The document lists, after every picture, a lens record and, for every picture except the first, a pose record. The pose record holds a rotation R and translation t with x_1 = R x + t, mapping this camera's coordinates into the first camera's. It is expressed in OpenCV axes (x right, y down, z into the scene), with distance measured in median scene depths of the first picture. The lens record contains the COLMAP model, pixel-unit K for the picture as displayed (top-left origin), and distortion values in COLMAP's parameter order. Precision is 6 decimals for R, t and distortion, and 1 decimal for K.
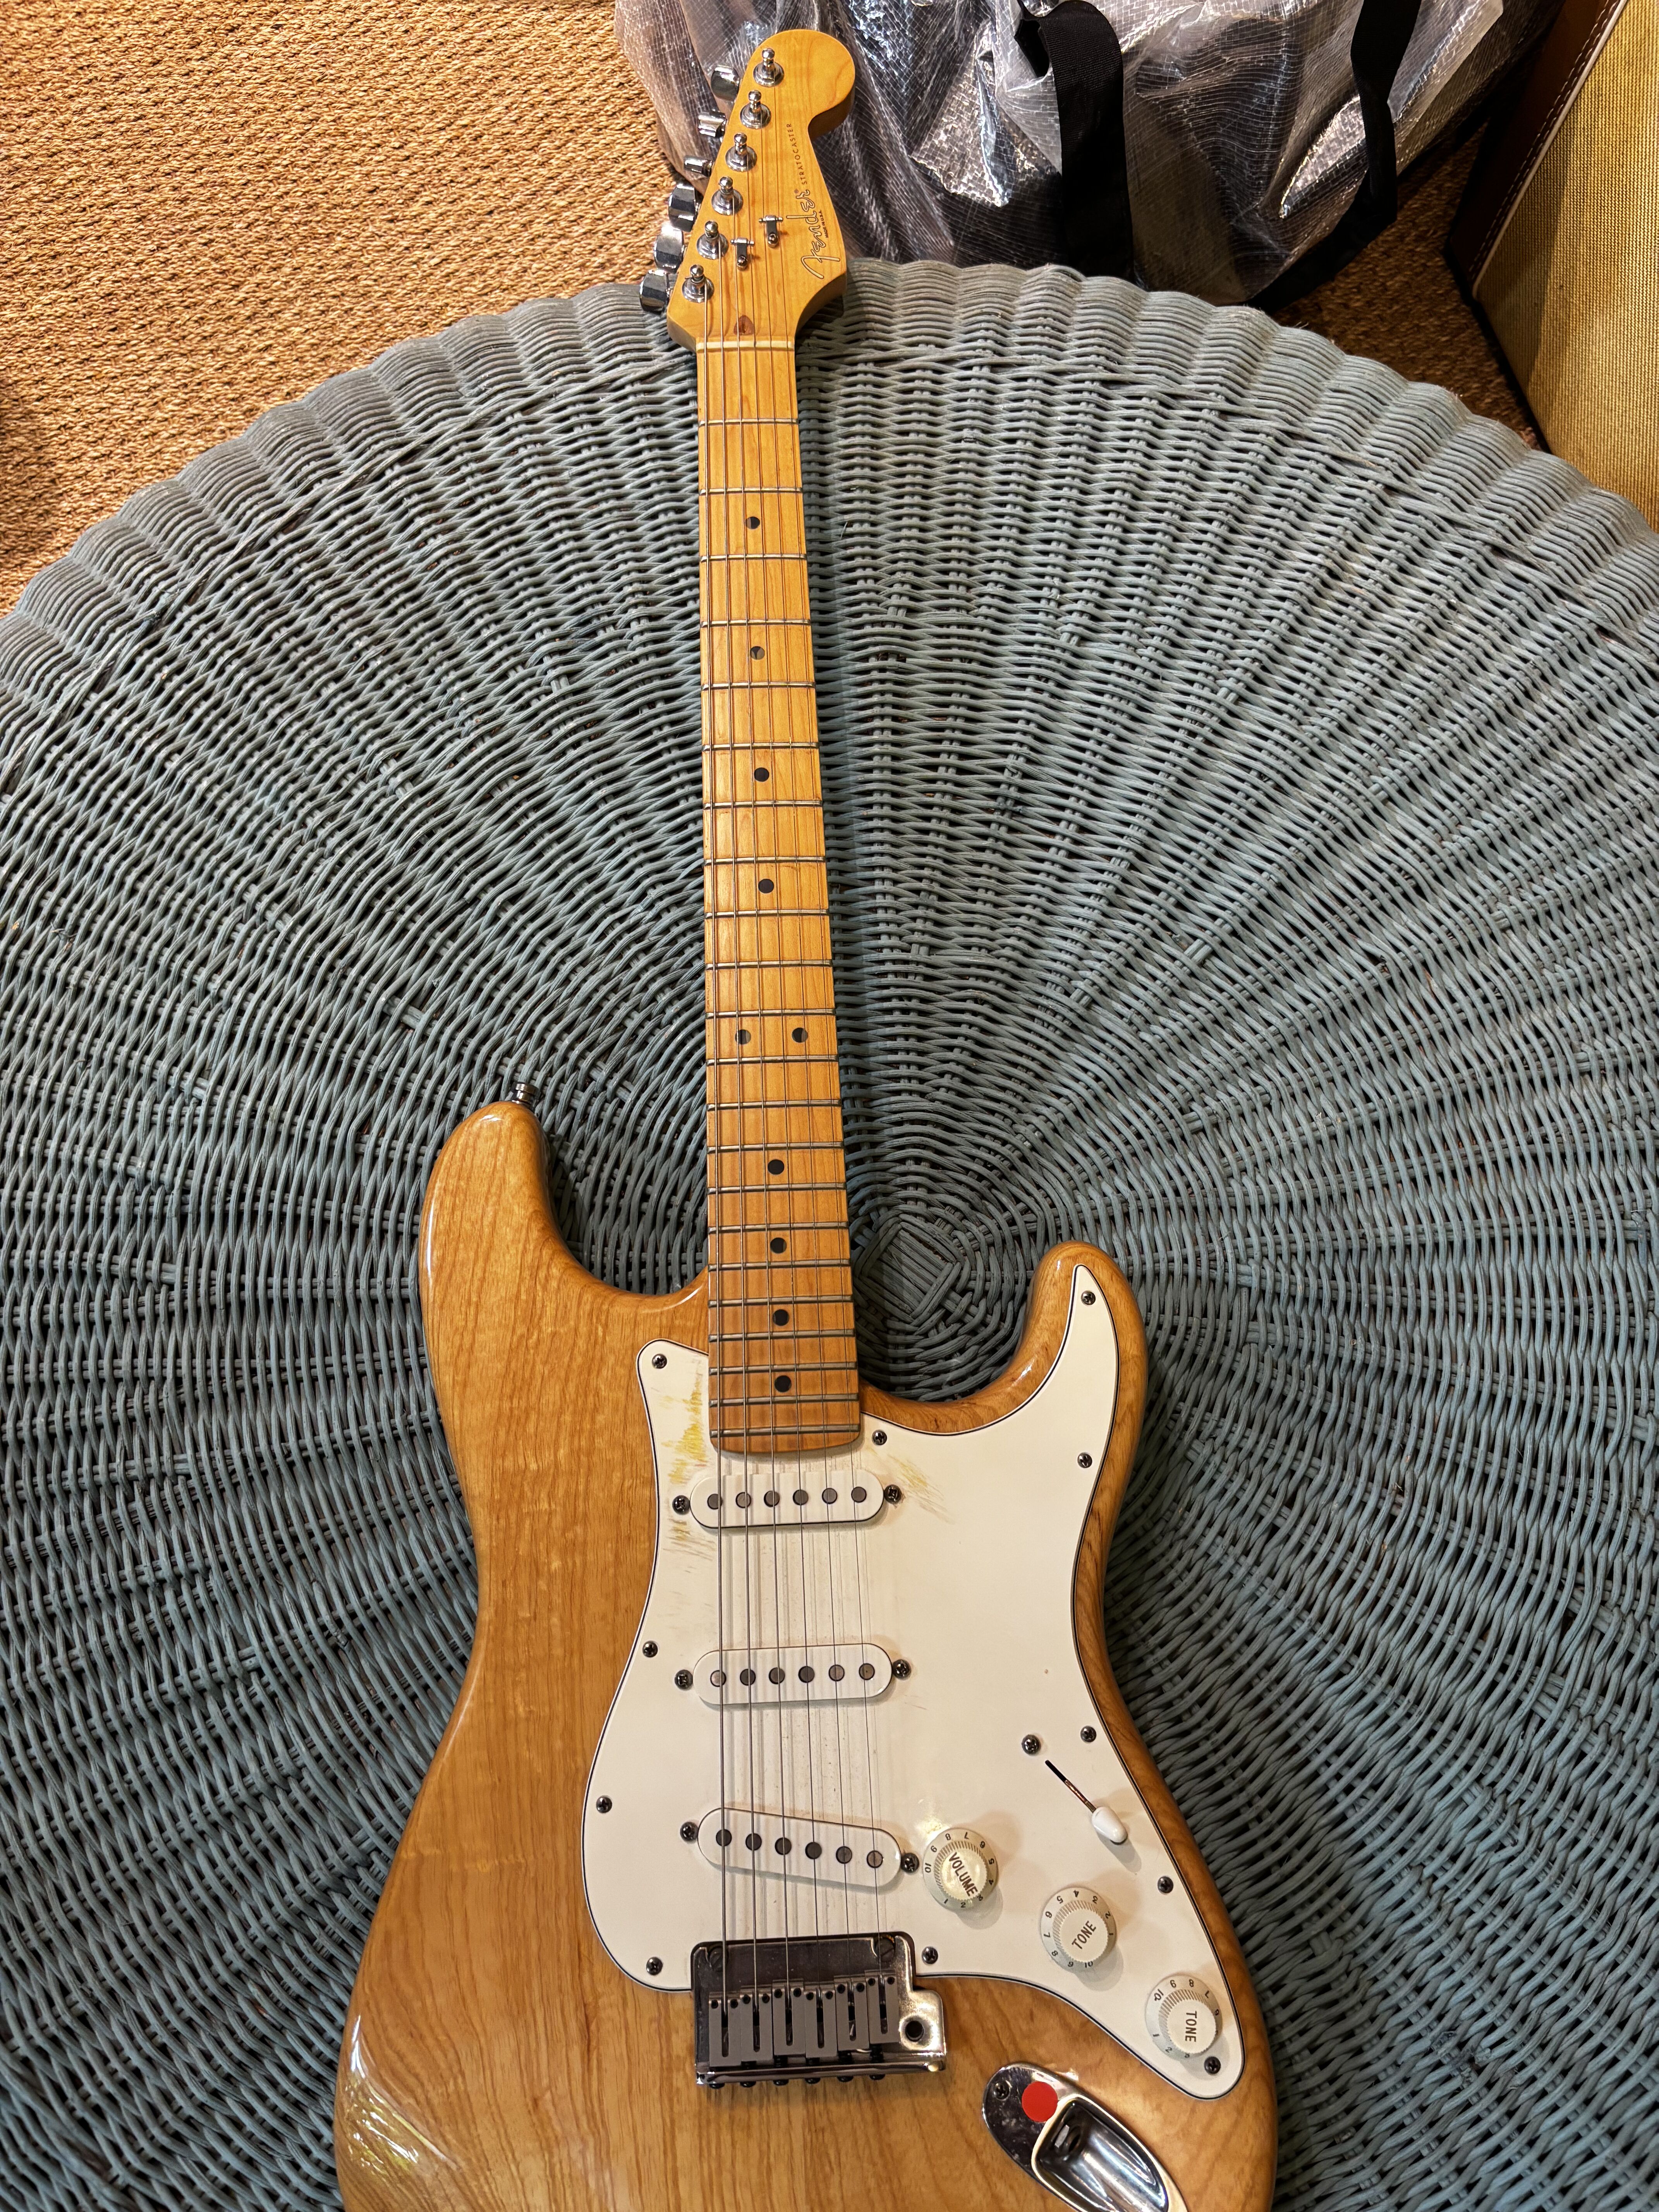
lens RADIAL K [[1716.7, 0, 836.6], [0, 1716.7, 1100.6], [0, 0, 1]] dist [0.004801, 0.009988]
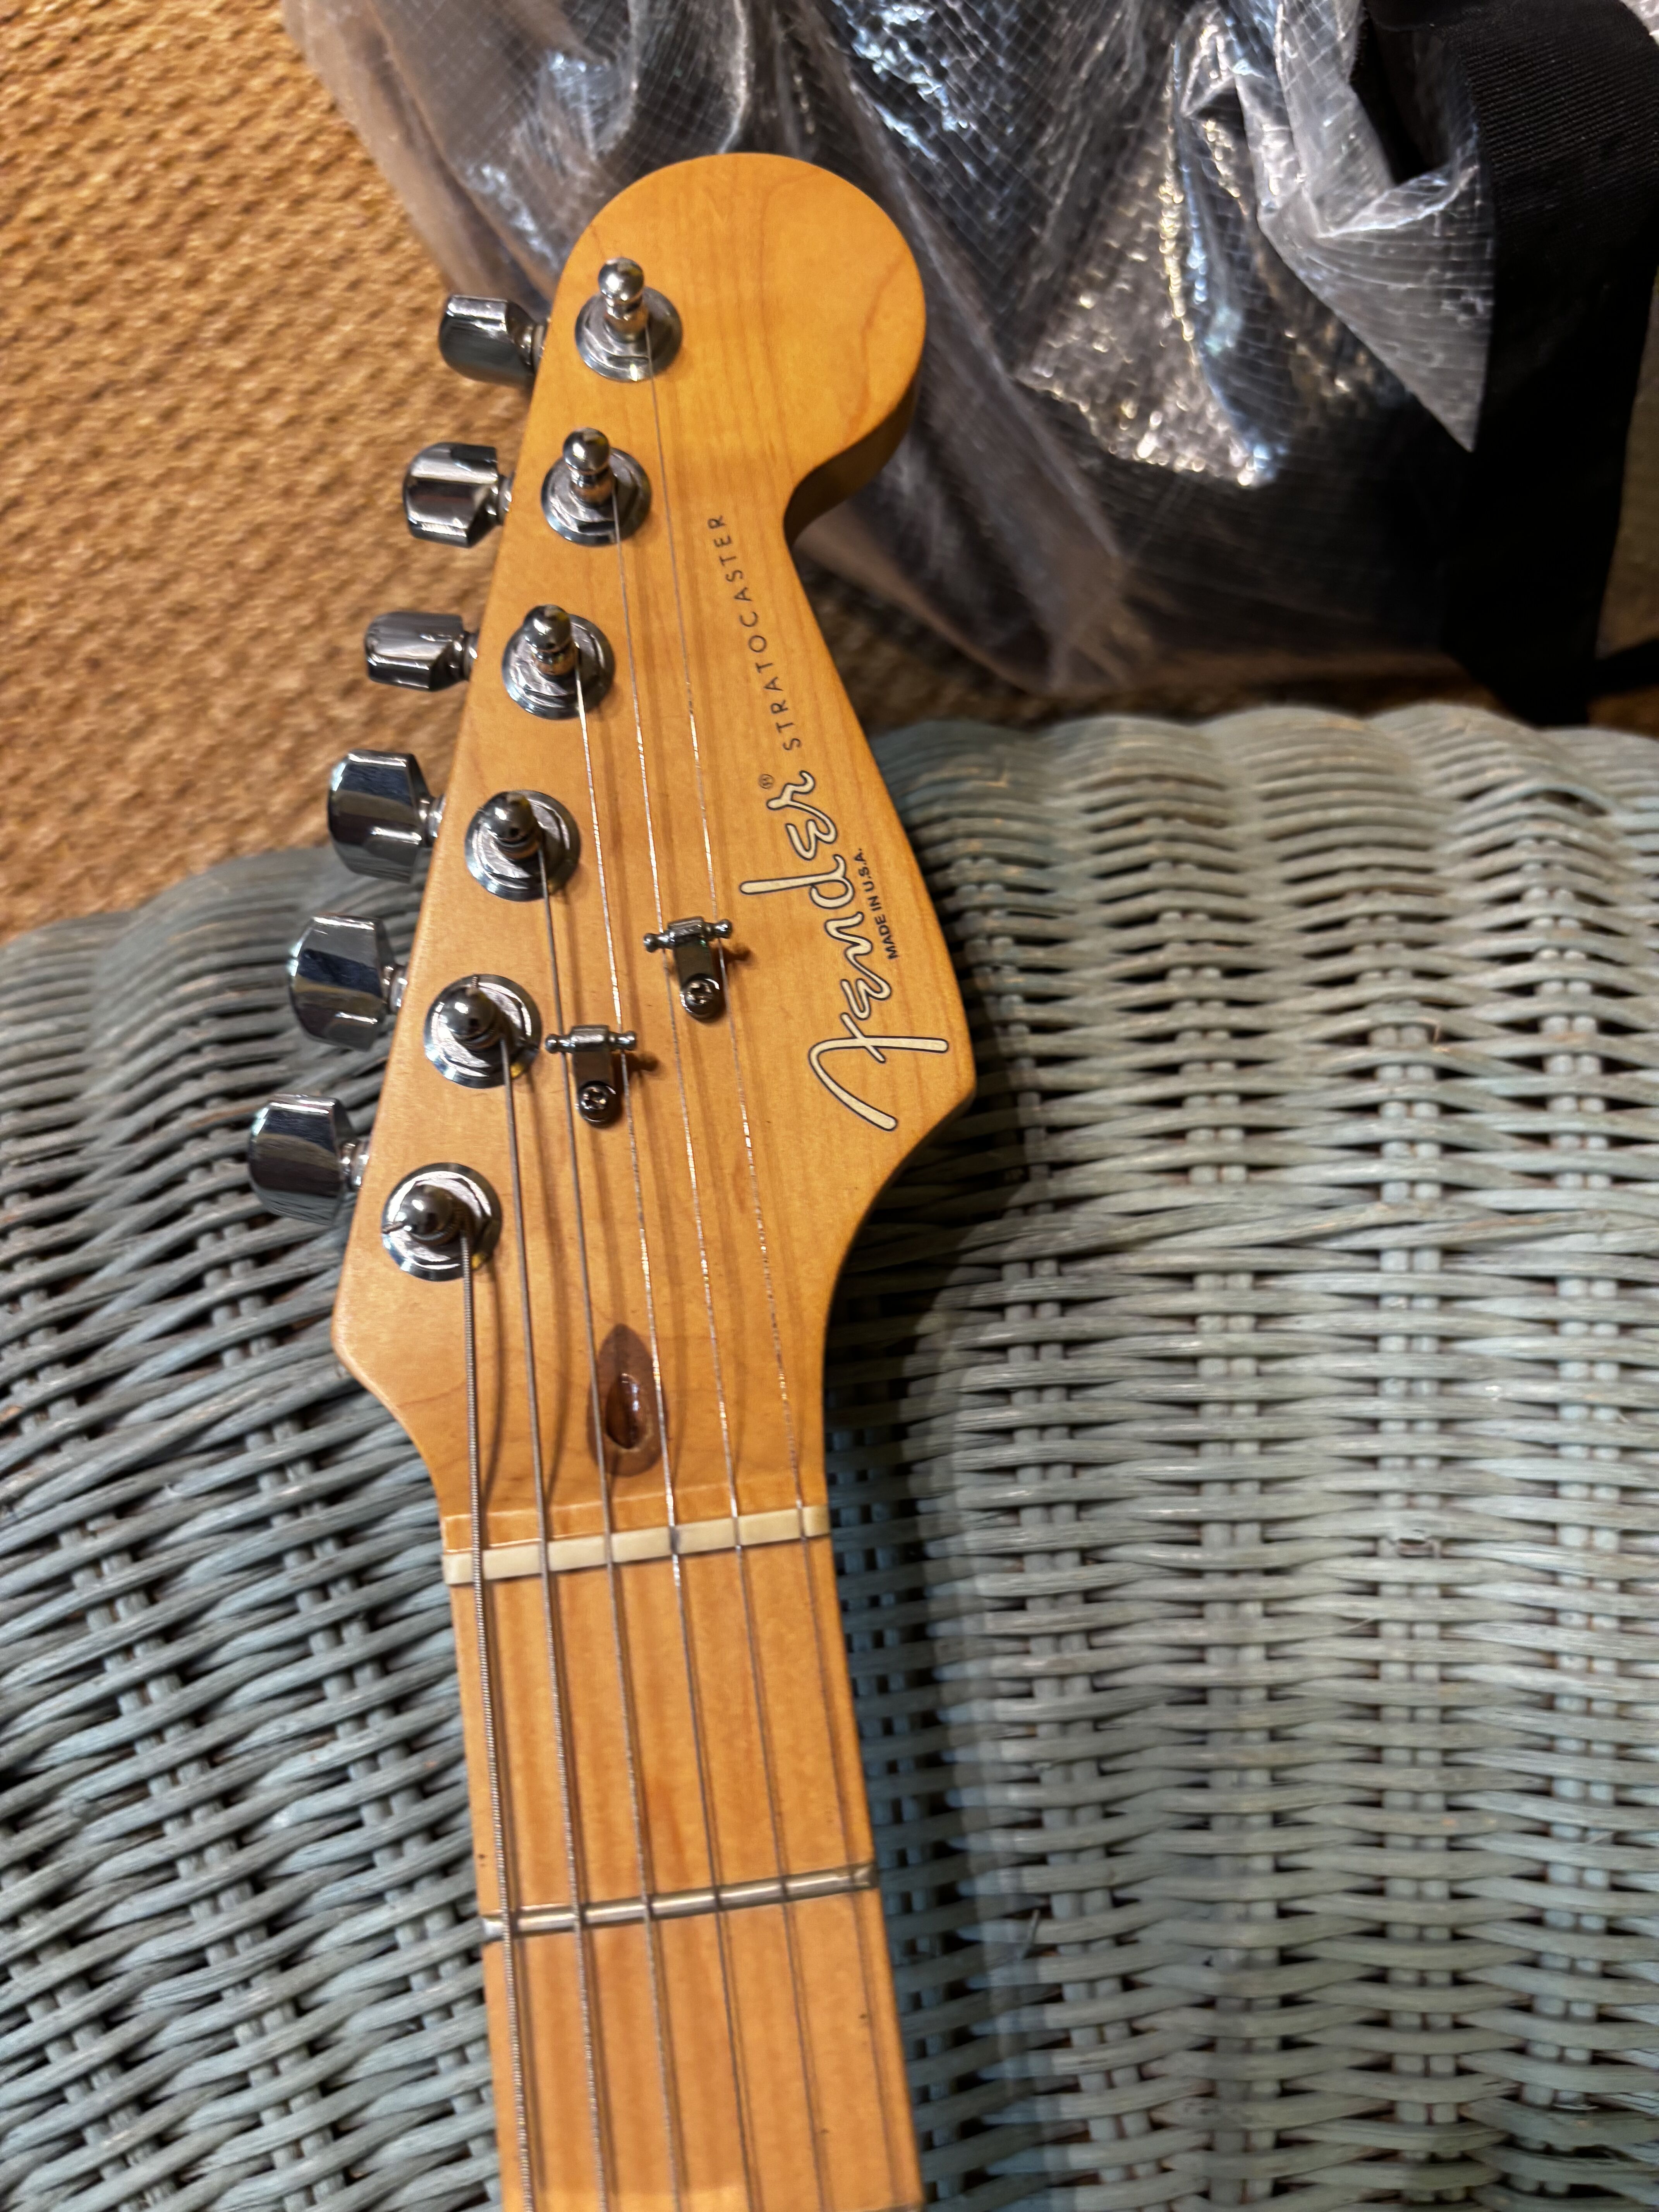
lens RADIAL K [[1686.2, 0, 829.5], [0, 1686.2, 1106.0], [0, 0, 1]] dist [0.047295, -0.094808]
pose [[0.995806, -0.090034, 0.016284, -0.022310], [0.088183, 0.991888, 0.091548, -0.518857], [-0.024394, -0.089728, 0.995668, 0.745525]]
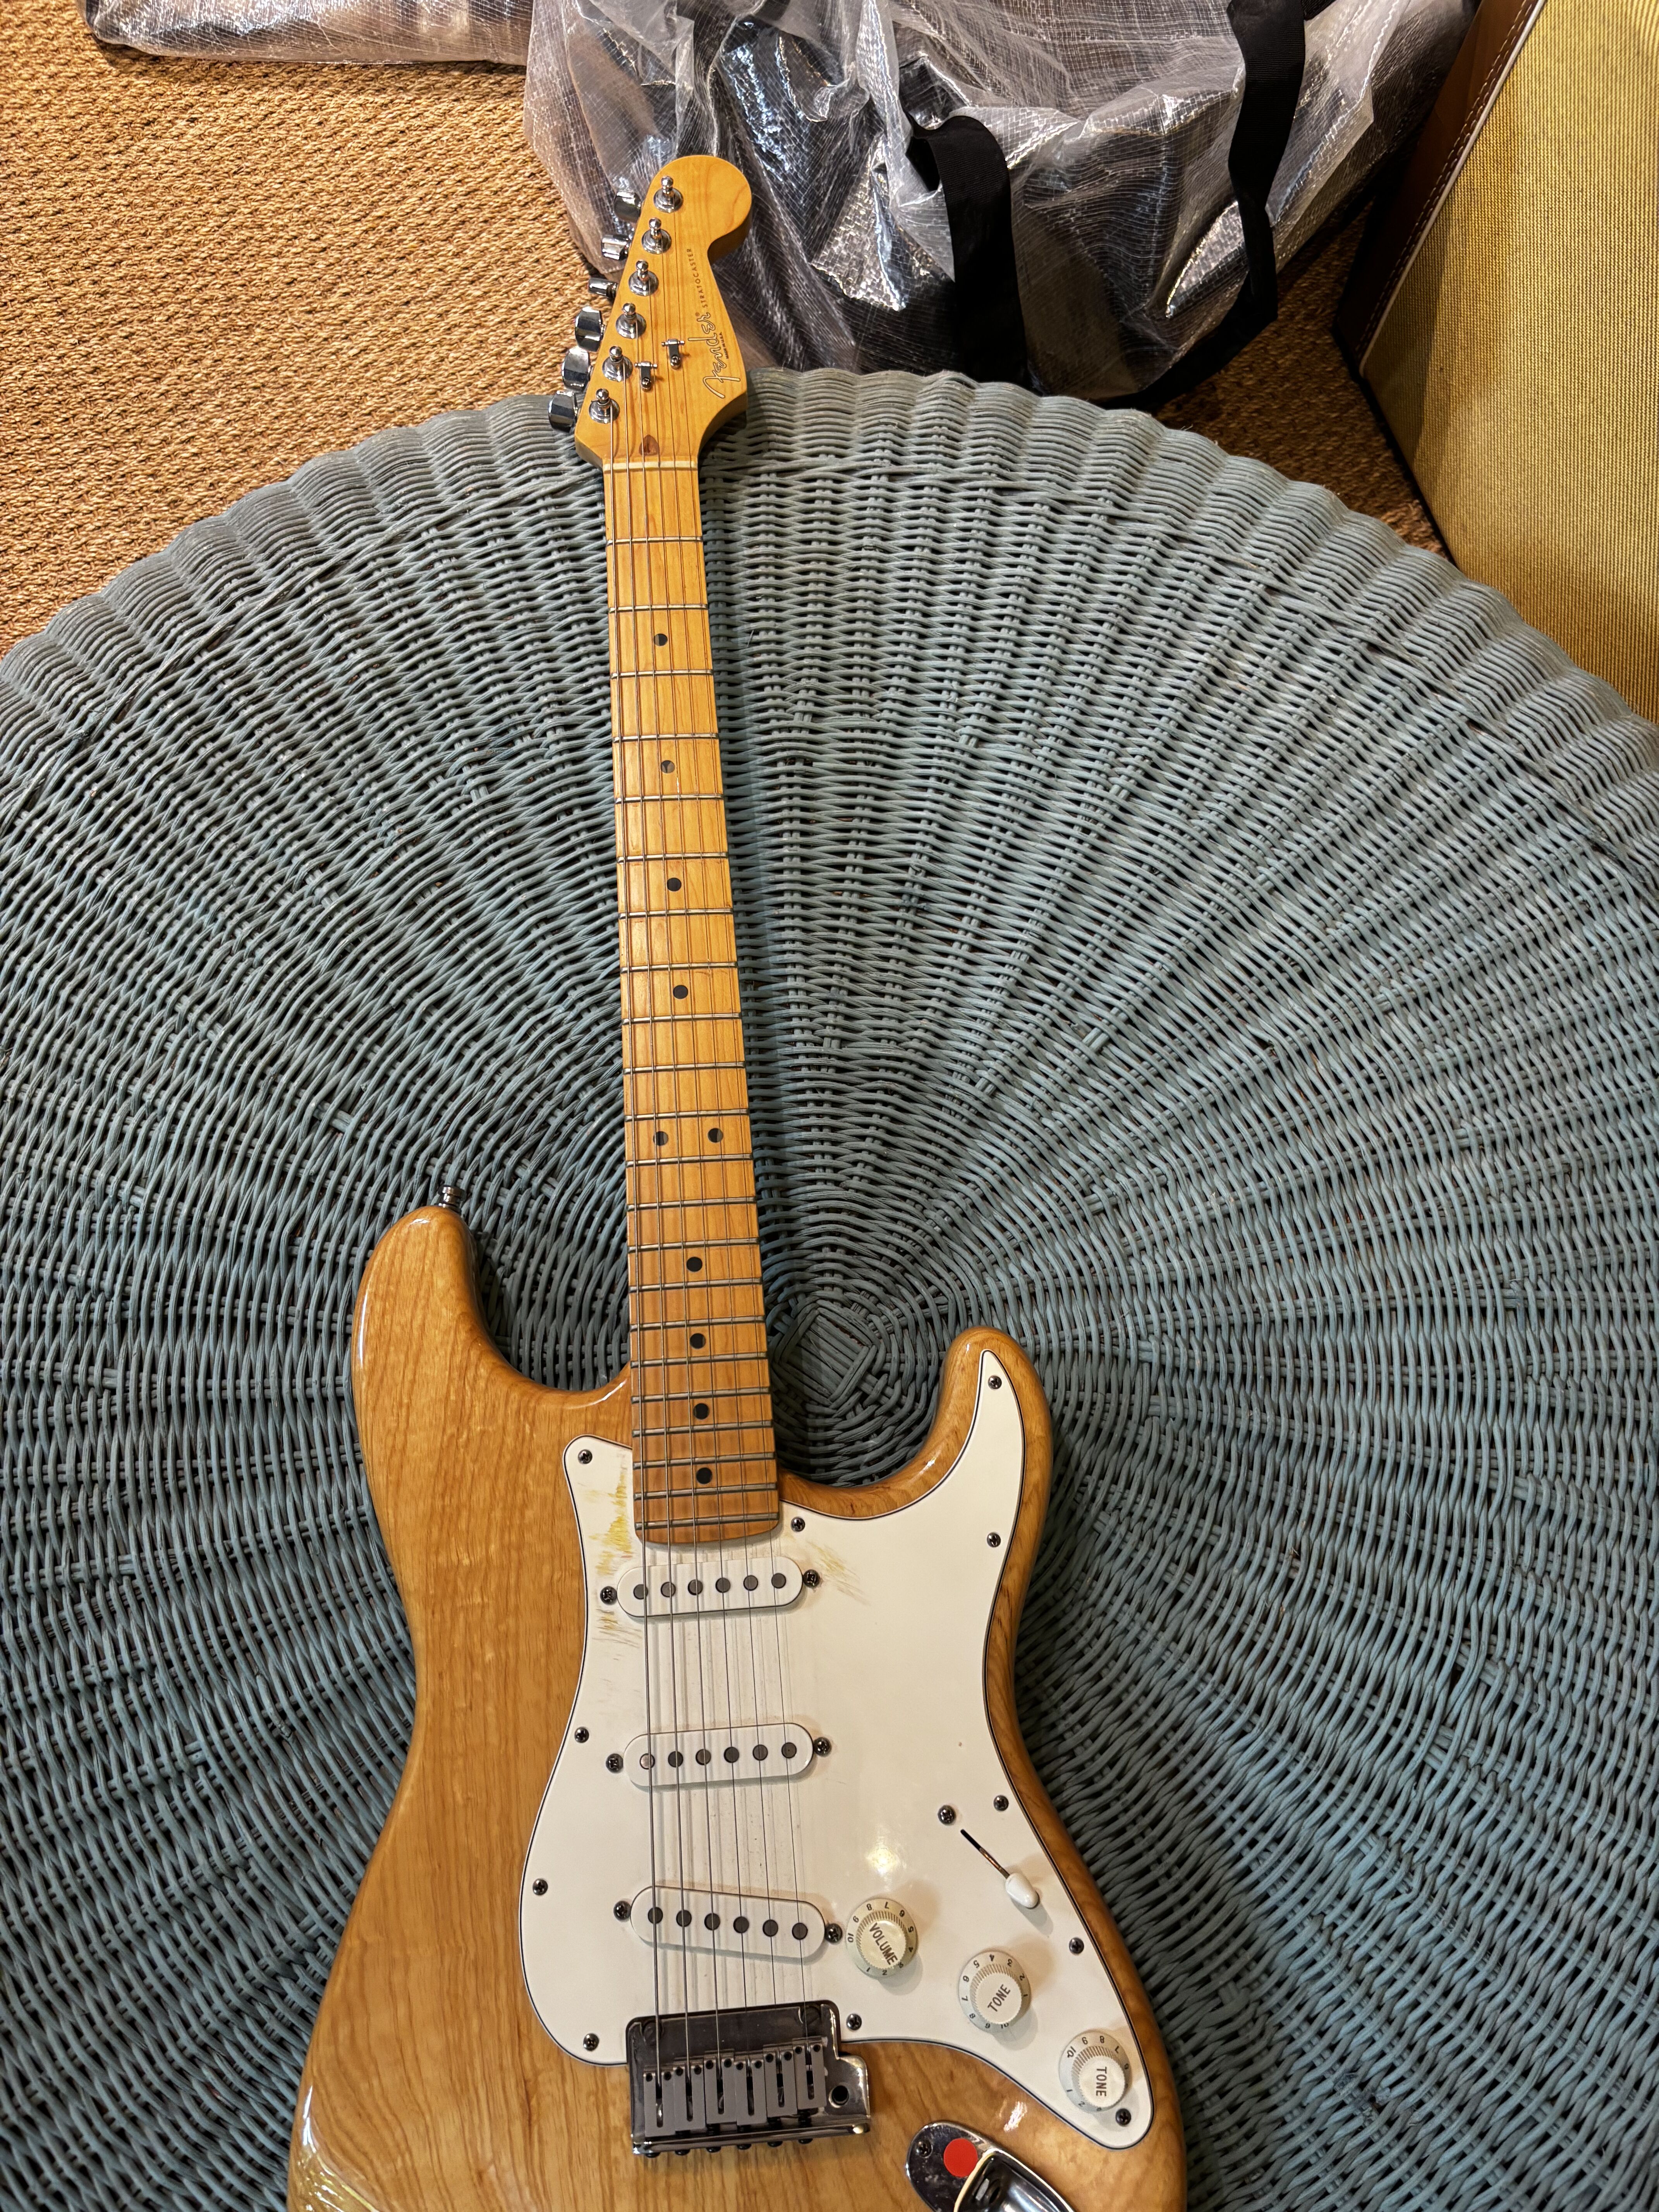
lens RADIAL K [[1709.1, 0, 823.6], [0, 1709.1, 1106.6], [0, 0, 1]] dist [0.013783, 0.003204]
pose [[0.999485, -0.022974, 0.022414, 0.019580], [0.023019, 0.999733, -0.001786, -0.047217], [-0.022367, 0.002301, 0.999747, -0.038251]]
